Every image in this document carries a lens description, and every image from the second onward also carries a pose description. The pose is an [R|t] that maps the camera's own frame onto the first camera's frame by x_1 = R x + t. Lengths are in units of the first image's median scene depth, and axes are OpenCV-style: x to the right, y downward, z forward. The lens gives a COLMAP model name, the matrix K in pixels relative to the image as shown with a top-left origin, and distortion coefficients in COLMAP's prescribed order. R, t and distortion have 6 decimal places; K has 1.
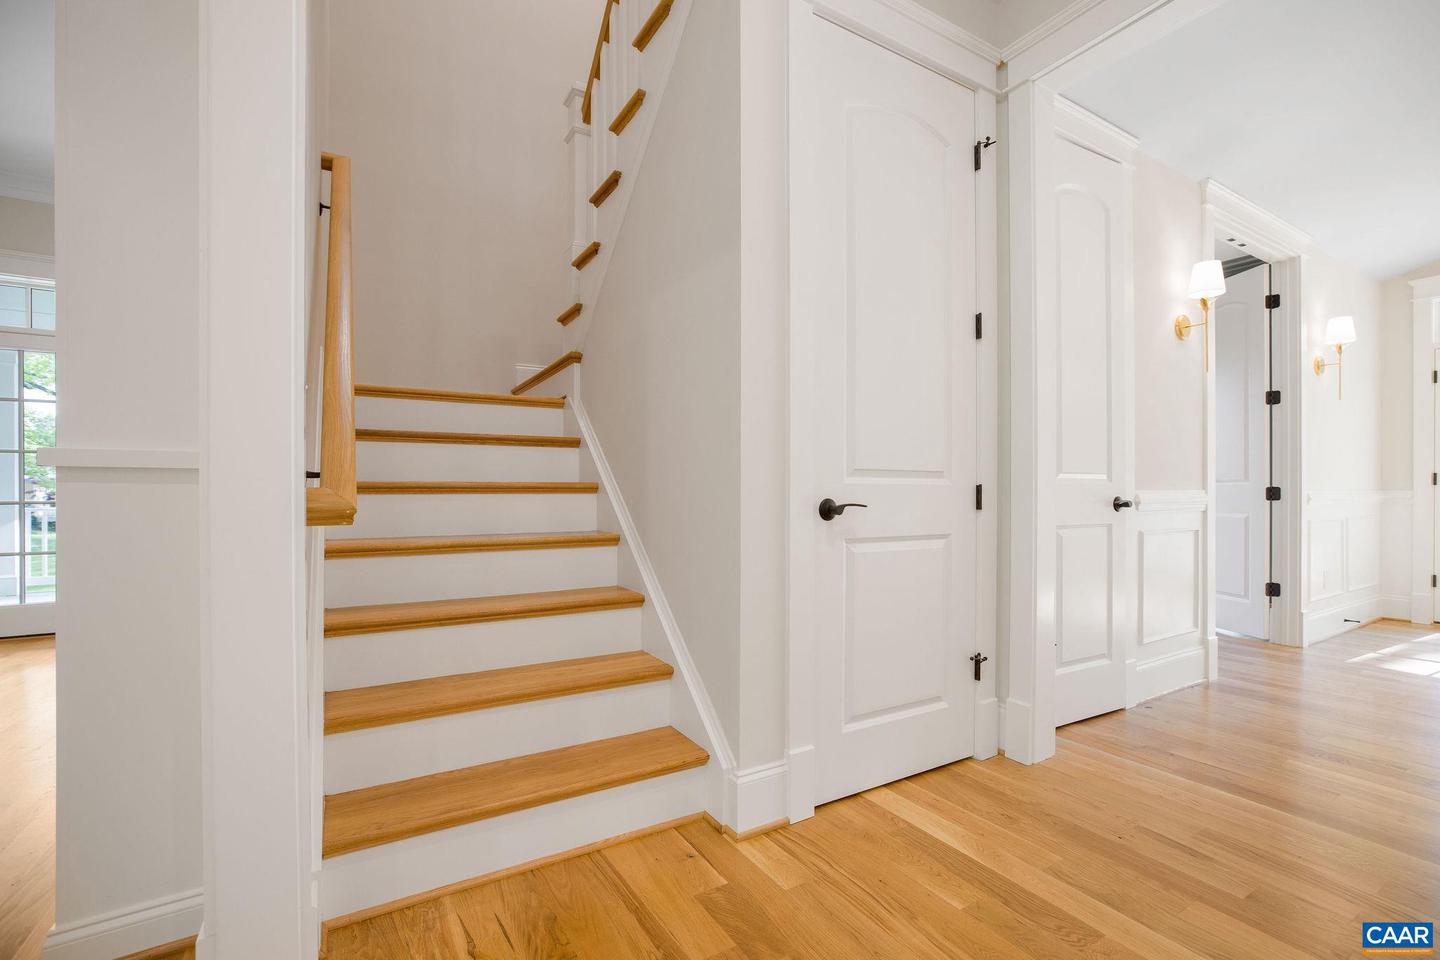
lens RADIAL K [[639.0, 0, 729.7], [0, 639.0, 495.9], [0, 0, 1]] dist [-0.044169, 0.018744]
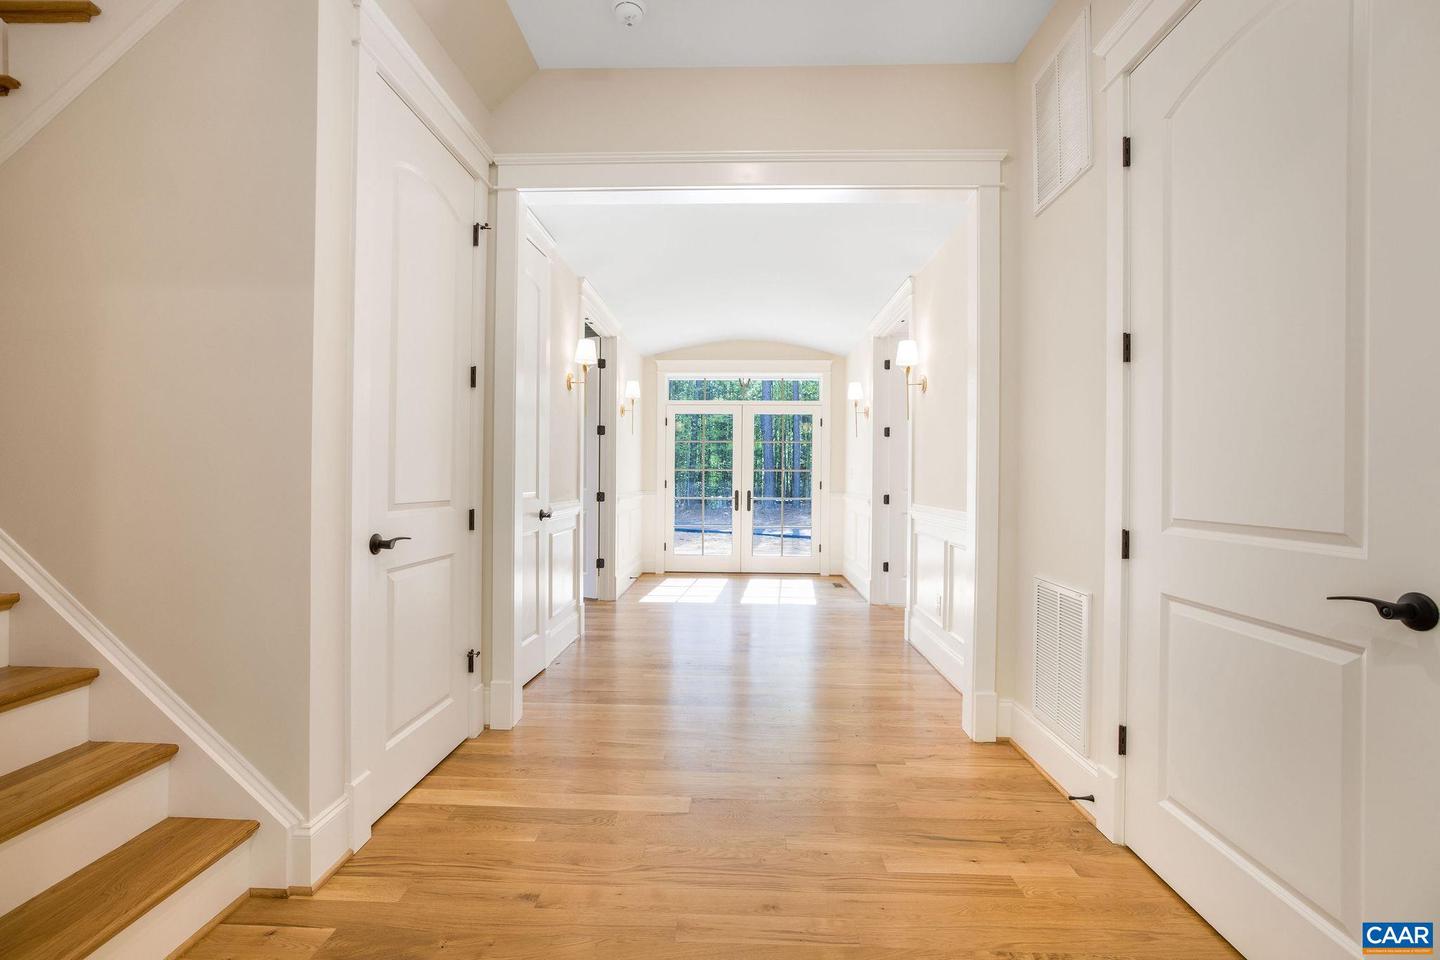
lens RADIAL K [[627.1, 0, 720.0], [0, 627.1, 480.0], [0, 0, 1]] dist [-0.041045, 0.016614]
pose [[0.545788, 0.003665, 0.837915, -0.348267], [-0.003969, 0.999991, -0.001788, -0.074784], [-0.837914, -0.002350, 0.545797, -0.035033]]
